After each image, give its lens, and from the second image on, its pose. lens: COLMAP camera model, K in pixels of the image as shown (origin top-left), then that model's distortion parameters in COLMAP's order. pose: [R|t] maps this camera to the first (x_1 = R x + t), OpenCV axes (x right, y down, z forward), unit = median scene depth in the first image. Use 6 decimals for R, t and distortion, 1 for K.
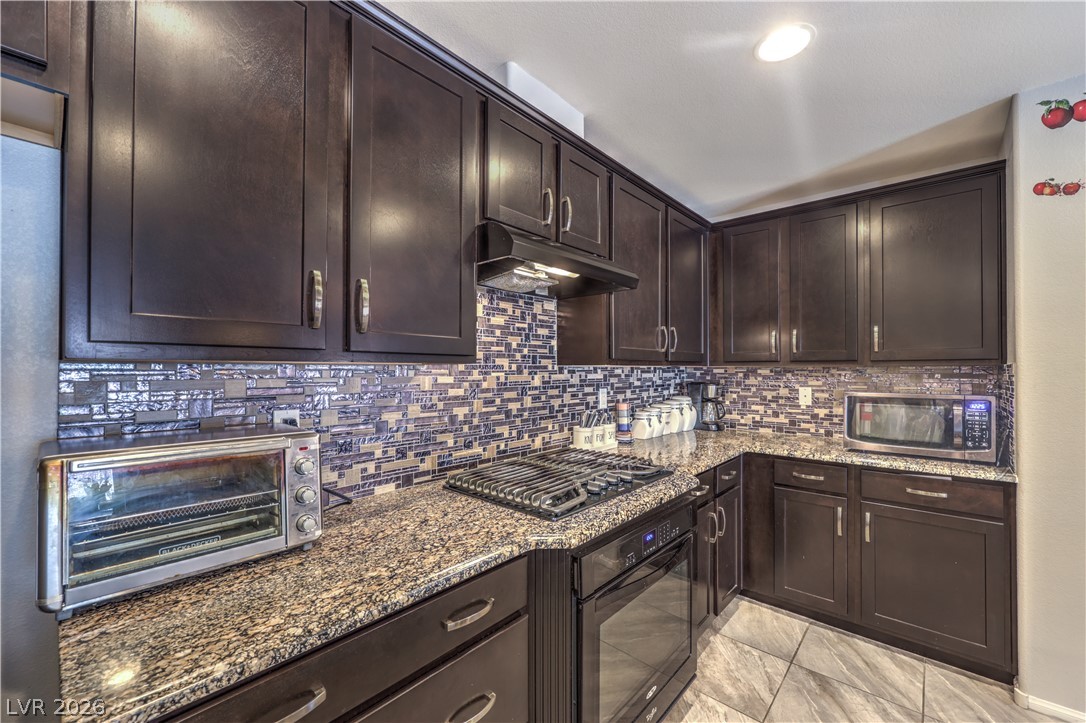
lens RADIAL K [[446.2, 0, 546.2], [0, 446.2, 383.2], [0, 0, 1]] dist [0.001484, 0.000297]
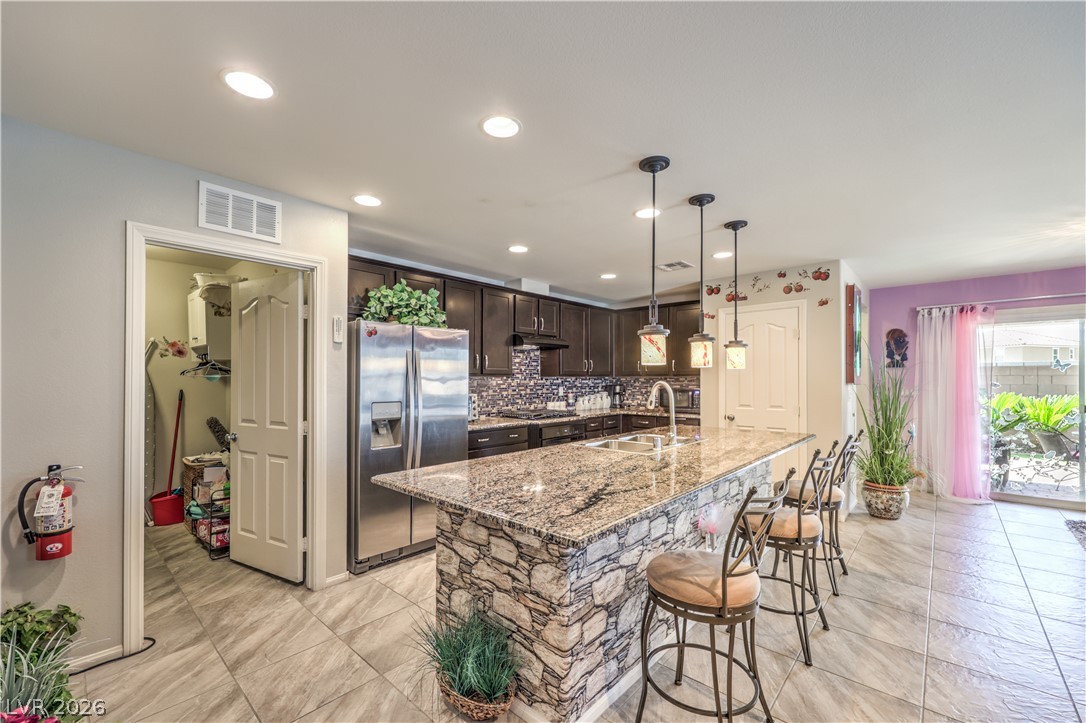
lens RADIAL K [[440.1, 0, 538.5], [0, 440.1, 373.3], [0, 0, 1]] dist [-0.002436, -0.000210]
pose [[0.999741, -0.002135, -0.022647, 0.068979], [0.001110, 0.998977, -0.045206, 0.049369], [0.022721, 0.045169, 0.998721, -1.412164]]
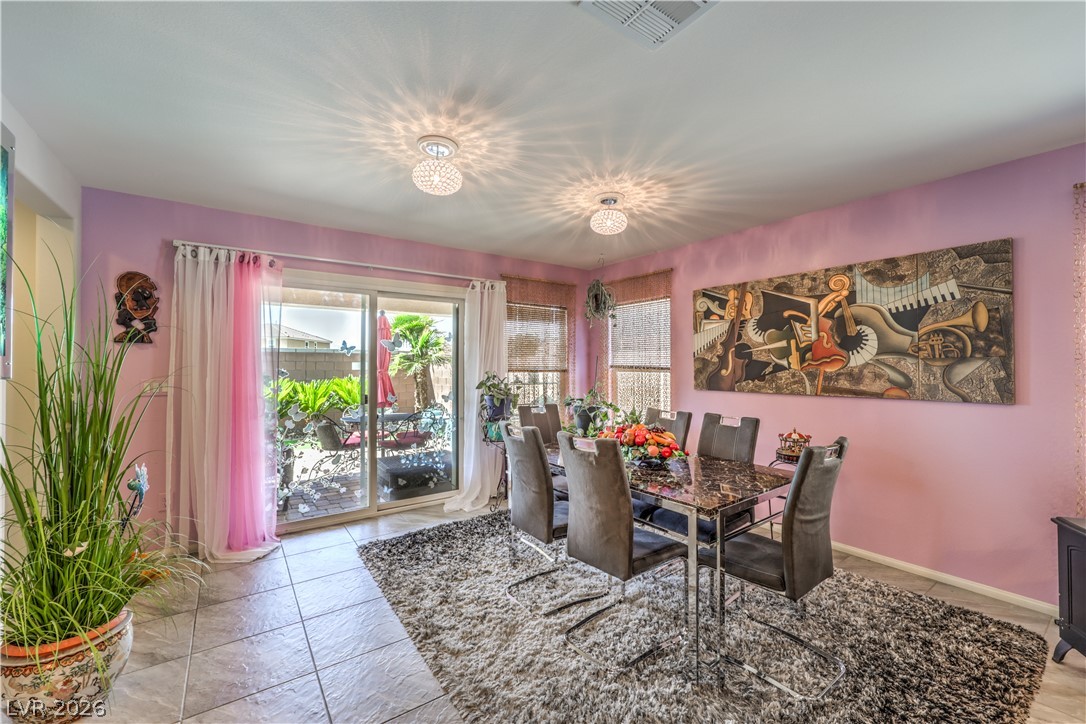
lens RADIAL K [[437.2, 0, 541.7], [0, 437.2, 363.8], [0, 0, 1]] dist [0.000977, 0.000268]
pose [[0.226516, -0.000662, 0.974007, 0.923935], [0.035365, 0.999346, -0.007546, 0.025496], [-0.973365, 0.036155, 0.226391, -0.493503]]
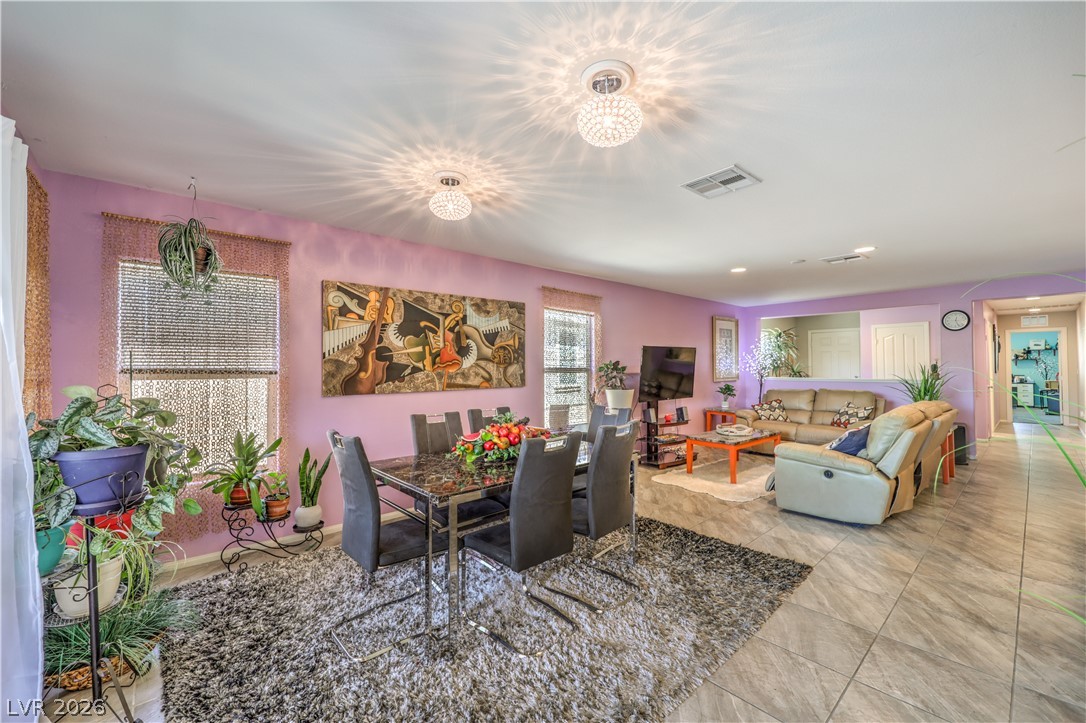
lens RADIAL K [[431.7, 0, 552.0], [0, 431.7, 358.4], [0, 0, 1]] dist [0.000895, 0.000155]
pose [[-0.992913, 0.004909, 0.118746, 1.793928], [0.006834, 0.999852, 0.015817, -0.009703], [-0.118650, 0.016516, -0.992799, 0.637345]]
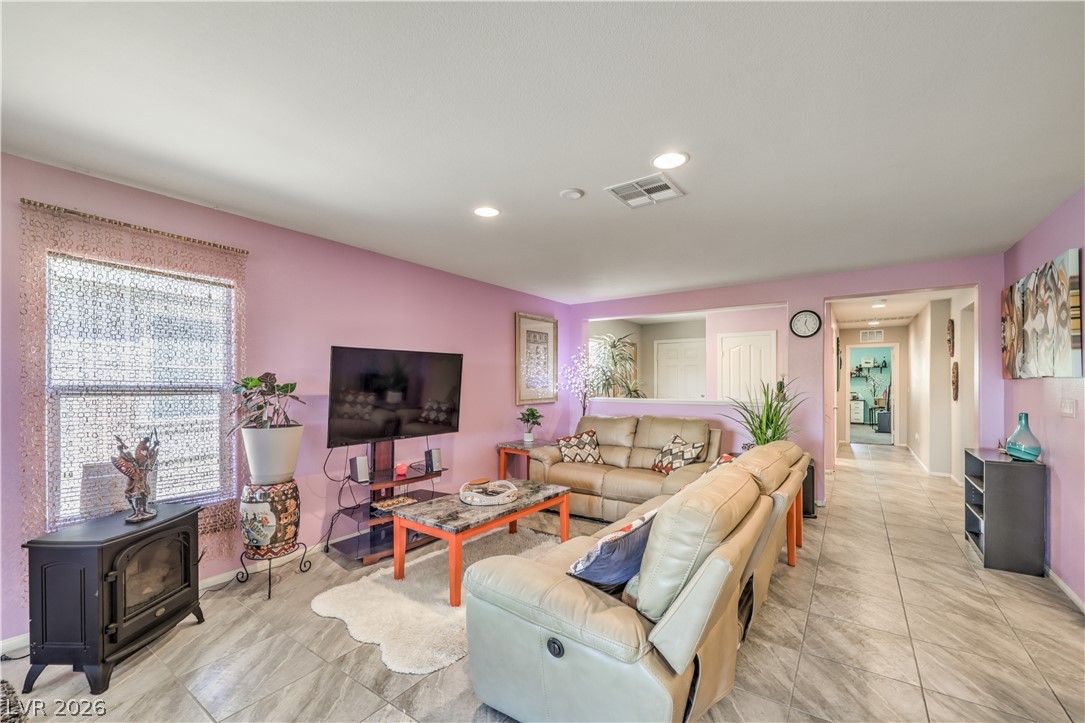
lens RADIAL K [[445.8, 0, 545.7], [0, 445.8, 383.2], [0, 0, 1]] dist [0.001484, 0.000297]
pose [[-0.992962, -0.000258, -0.118431, 1.112360], [-0.004599, 0.999327, 0.036384, 0.022653], [0.118342, 0.036673, -0.992295, -0.339039]]
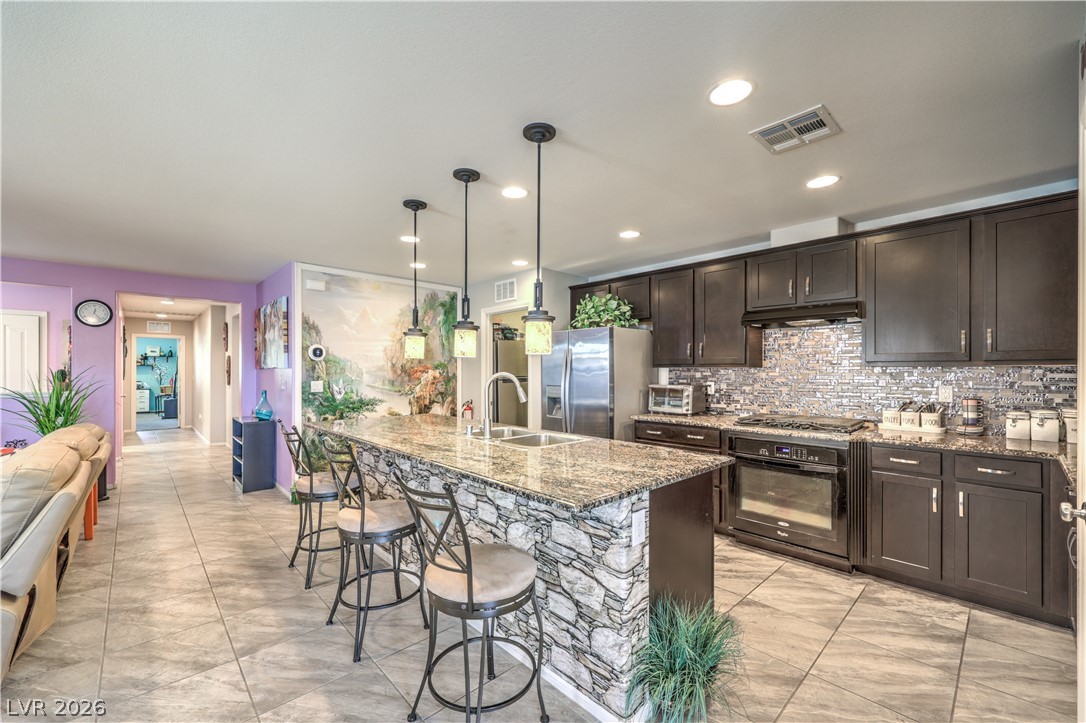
lens RADIAL K [[440.1, 0, 538.5], [0, 440.1, 373.3], [0, 0, 1]] dist [-0.002436, -0.000210]
pose [[-0.102605, 0.002494, -0.994719, 1.494338], [-0.036914, 0.999299, 0.006313, 0.010278], [0.994037, 0.037367, -0.102441, 0.025569]]
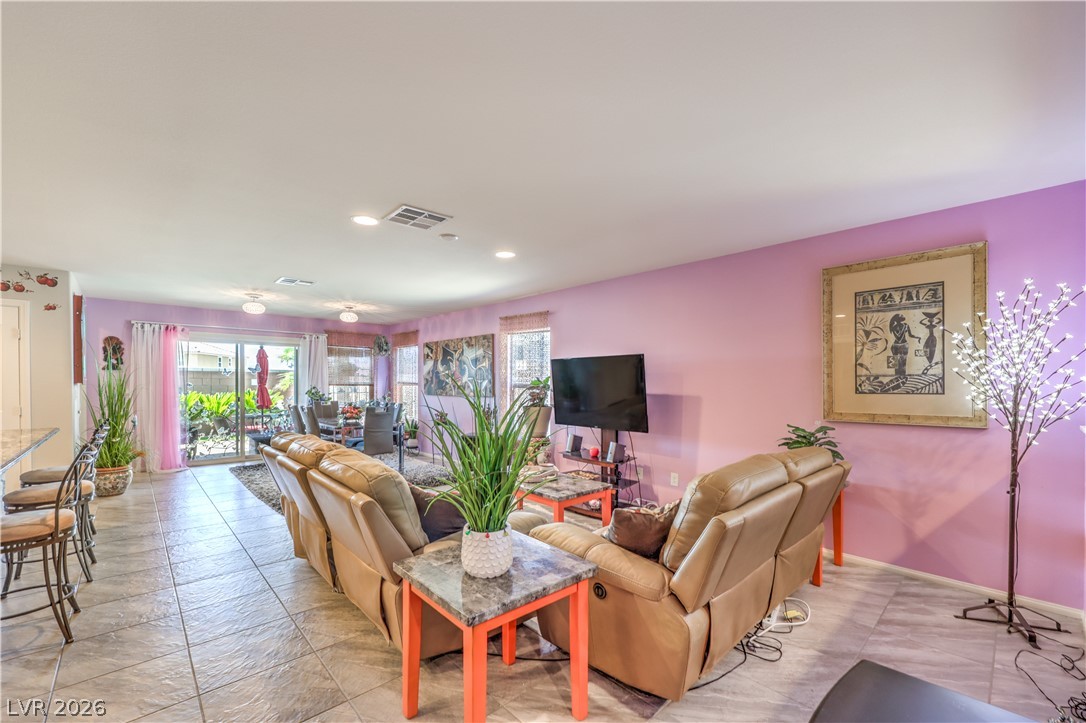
lens RADIAL K [[447.1, 0, 543.7], [0, 447.1, 389.9], [0, 0, 1]] dist [-0.000006, -0.000015]
pose [[0.098233, -0.019465, 0.994973, -0.523627], [0.031078, 0.999381, 0.016483, 0.071149], [-0.994678, 0.029302, 0.098777, -1.903401]]
